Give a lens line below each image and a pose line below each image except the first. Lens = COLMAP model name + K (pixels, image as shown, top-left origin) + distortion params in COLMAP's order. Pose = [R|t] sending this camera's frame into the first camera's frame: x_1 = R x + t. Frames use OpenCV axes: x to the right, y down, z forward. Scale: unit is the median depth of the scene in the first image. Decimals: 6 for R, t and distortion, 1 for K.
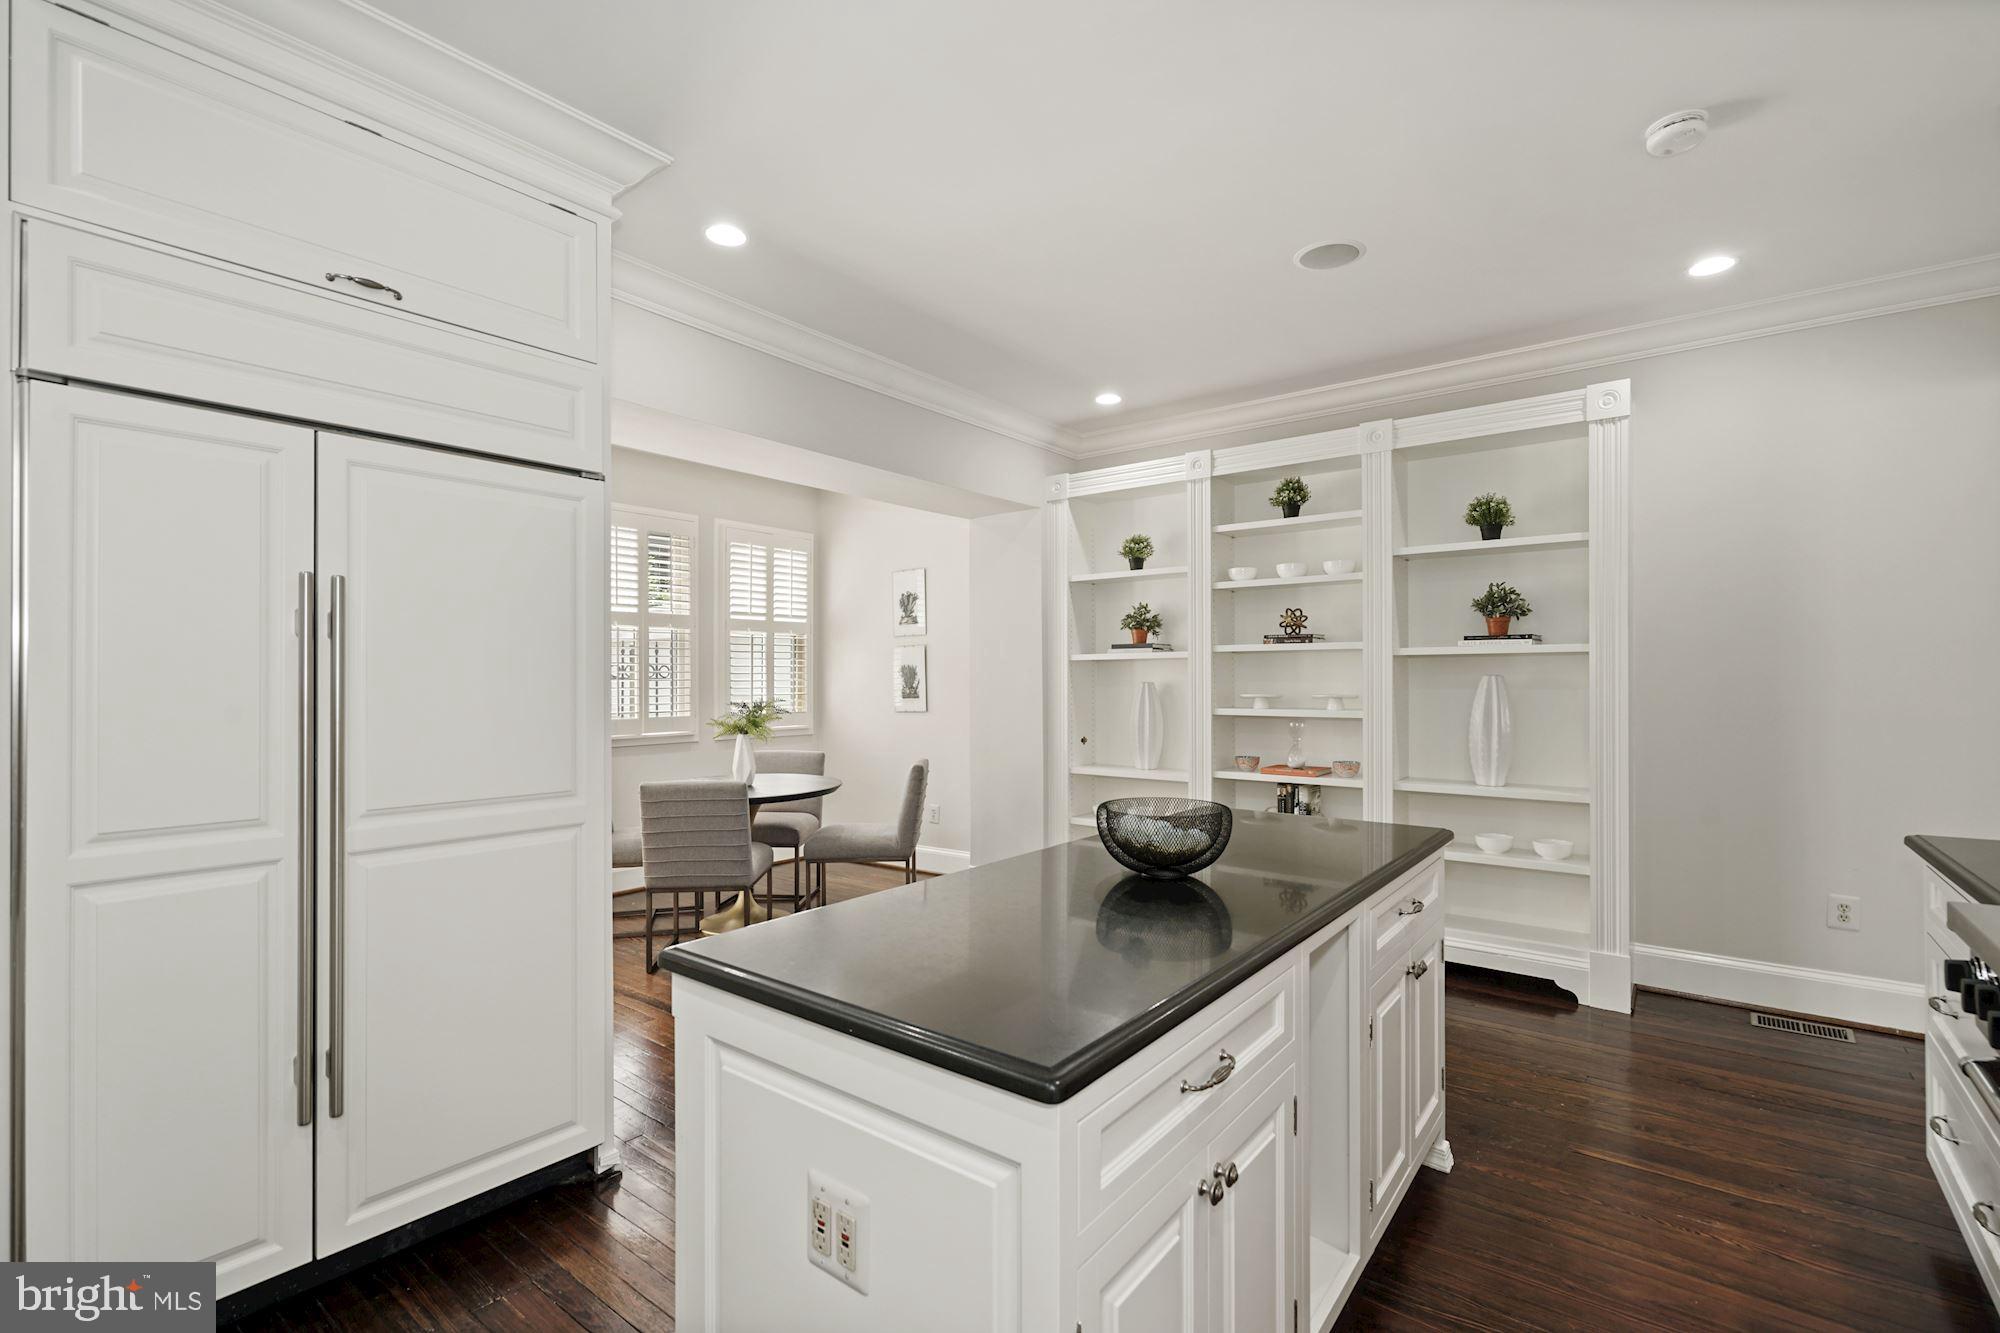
lens RADIAL K [[907.6, 0, 998.4], [0, 907.6, 675.1], [0, 0, 1]] dist [0.005218, 0.000336]
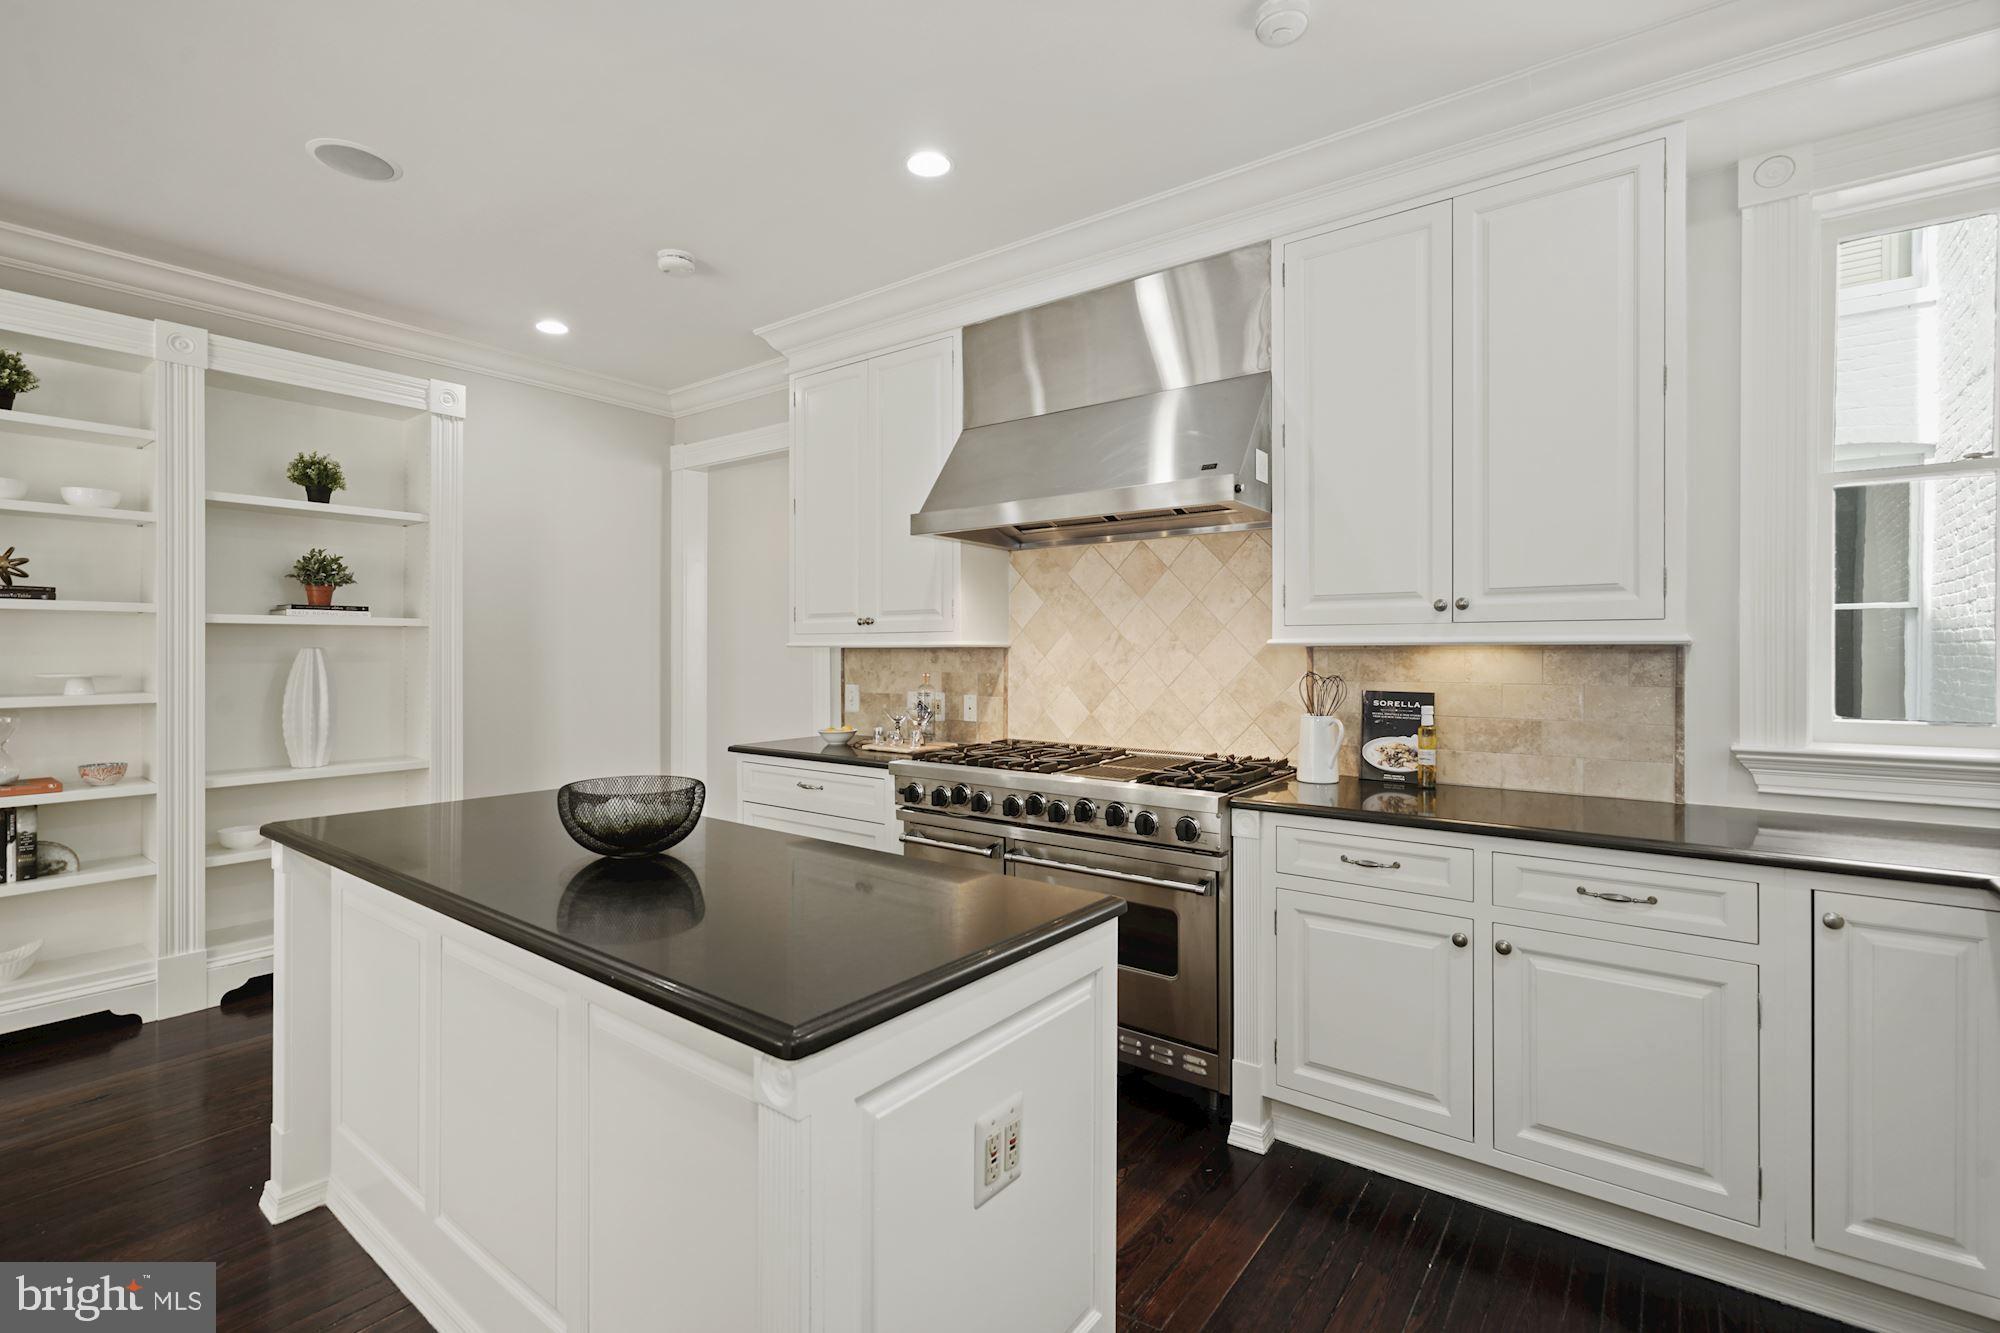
lens RADIAL K [[907.6, 0, 994.0], [0, 907.6, 651.5], [0, 0, 1]] dist [0.005218, 0.000336]
pose [[-0.003650, -0.001283, 0.999993, -0.394424], [-0.003682, 0.999992, 0.001269, 0.000217], [-0.999987, -0.003677, -0.003655, 0.309986]]
